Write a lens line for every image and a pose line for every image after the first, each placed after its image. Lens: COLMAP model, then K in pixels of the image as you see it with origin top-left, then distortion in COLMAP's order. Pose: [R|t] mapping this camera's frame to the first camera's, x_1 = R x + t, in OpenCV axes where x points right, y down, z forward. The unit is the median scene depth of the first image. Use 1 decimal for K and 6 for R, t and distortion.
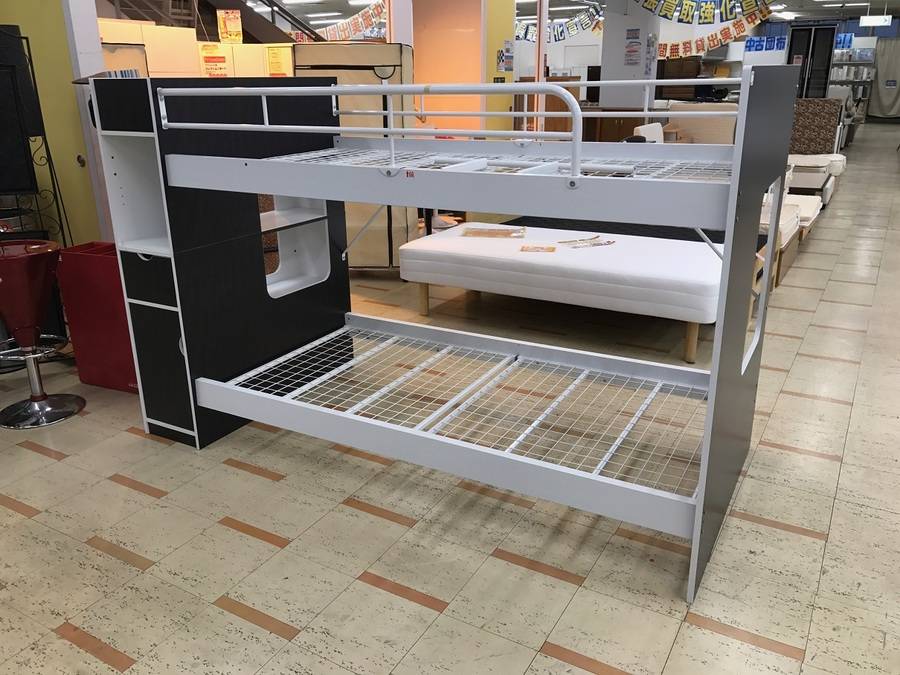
lens RADIAL K [[733.7, 0, 450.0], [0, 733.7, 337.5], [0, 0, 1]] dist [0.002598, 0.002834]
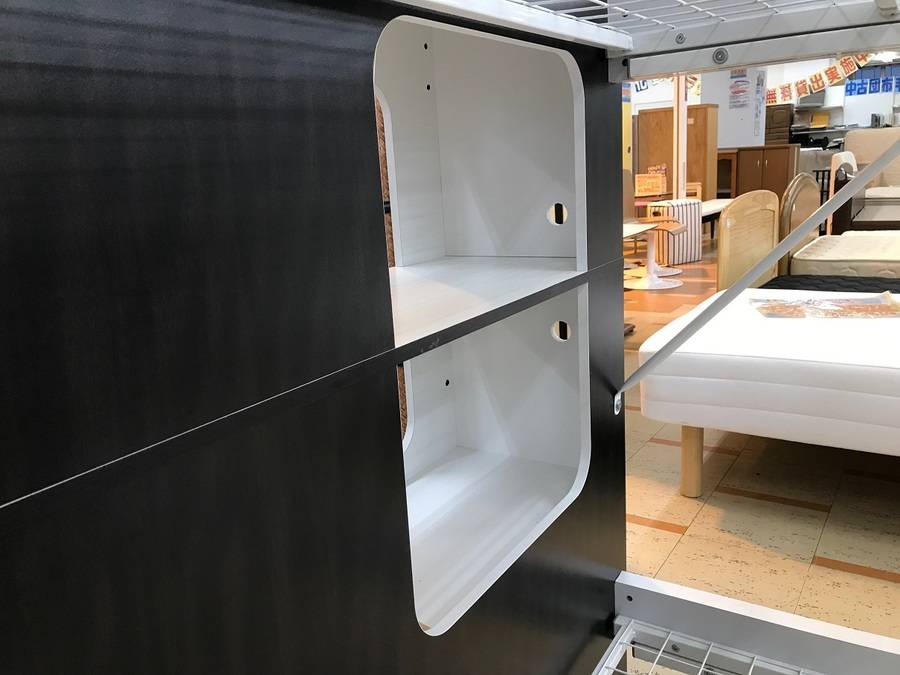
lens RADIAL K [[733.7, 0, 450.0], [0, 733.7, 337.5], [0, 0, 1]] dist [0.002598, 0.002834]
pose [[0.997848, -0.032657, -0.056861, -0.036161], [0.026558, 0.994130, -0.104884, -0.019816], [0.059953, 0.103148, 0.992858, 0.125989]]
